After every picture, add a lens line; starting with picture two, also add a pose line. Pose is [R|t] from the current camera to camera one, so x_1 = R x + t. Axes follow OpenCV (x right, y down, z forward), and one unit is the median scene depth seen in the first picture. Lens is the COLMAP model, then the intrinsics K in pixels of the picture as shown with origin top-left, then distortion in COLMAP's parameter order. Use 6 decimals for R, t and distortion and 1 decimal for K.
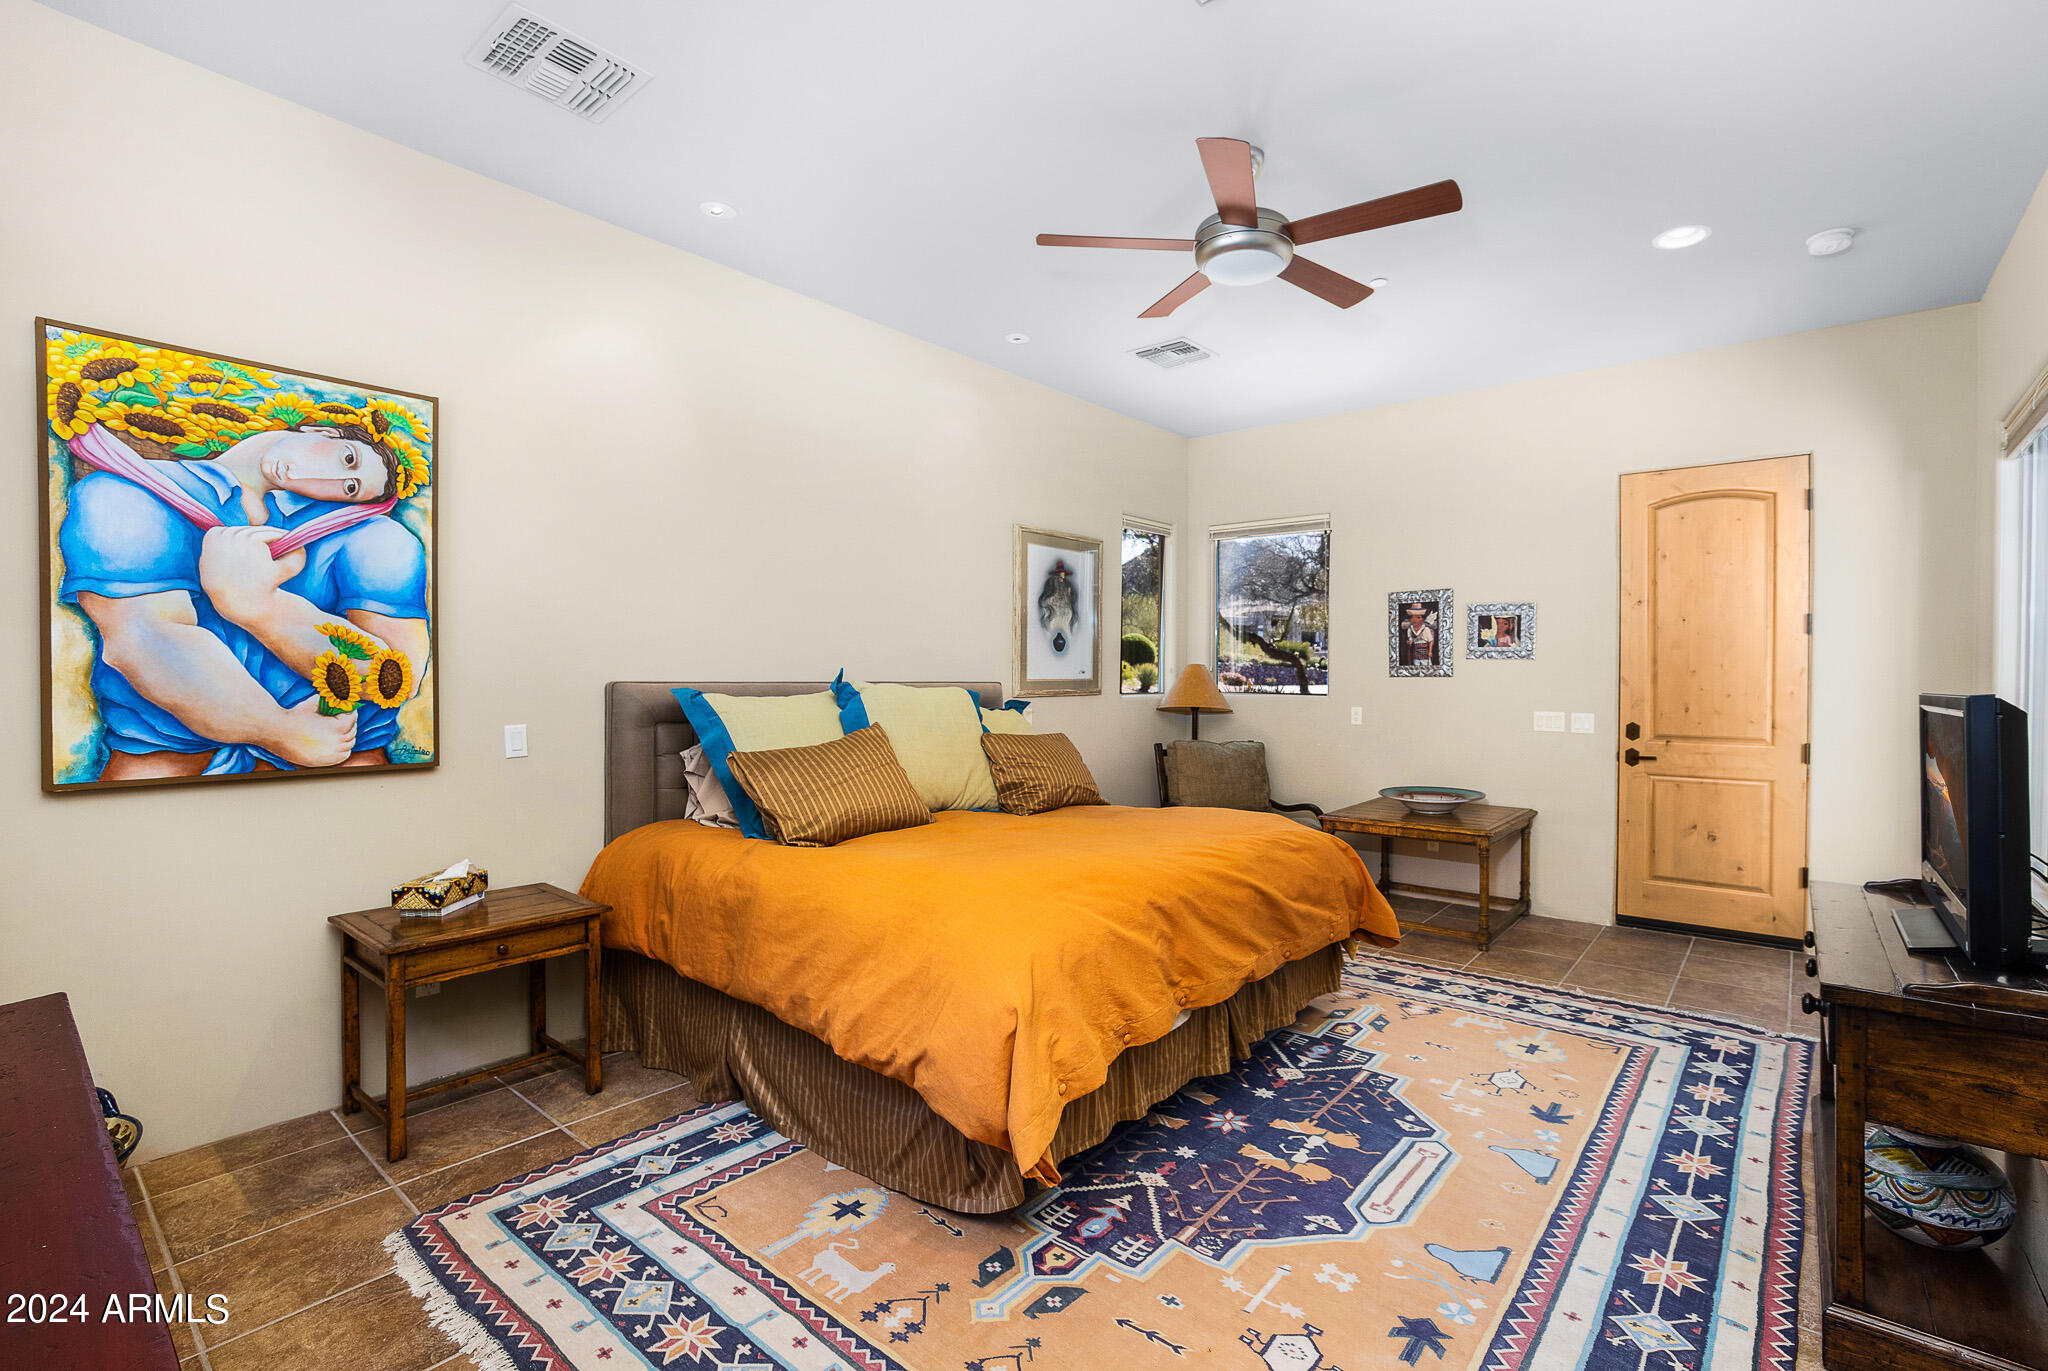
lens RADIAL K [[912.2, 0, 1024.0], [0, 912.2, 685.5], [0, 0, 1]] dist [-0.039204, 0.008450]
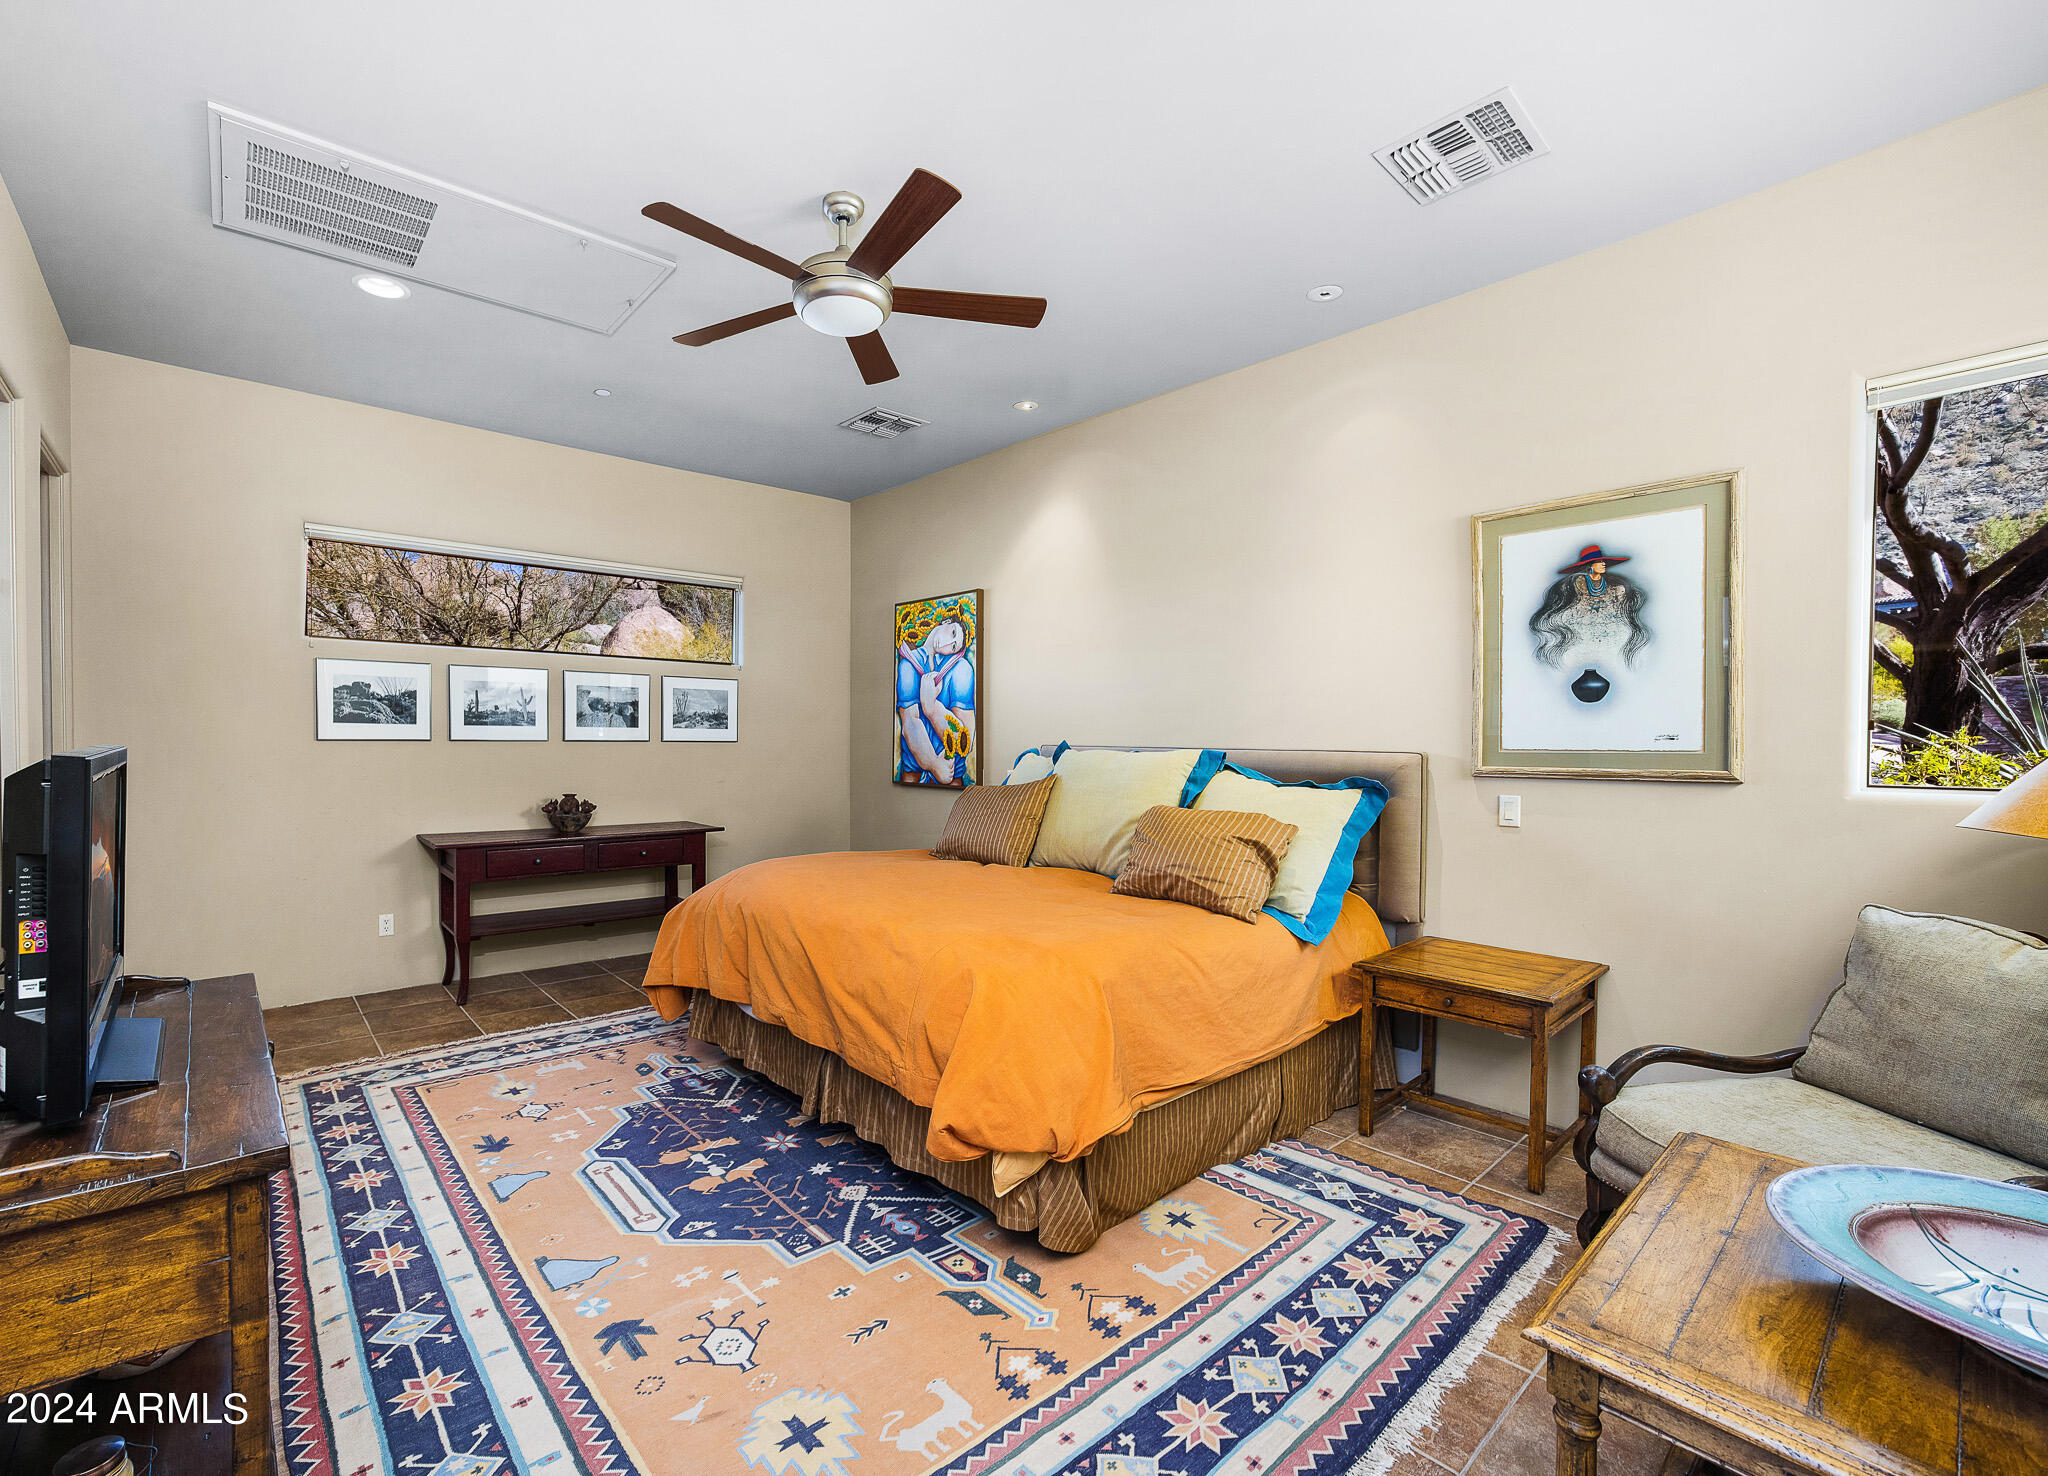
lens RADIAL K [[904.7, 0, 1019.9], [0, 904.7, 751.0], [0, 0, 1]] dist [-0.052597, 0.010366]
pose [[-0.115986, 0.008804, -0.993212, 1.331599], [-0.017693, 0.999784, 0.010929, -0.011816], [0.993093, 0.018841, -0.115805, 1.474510]]
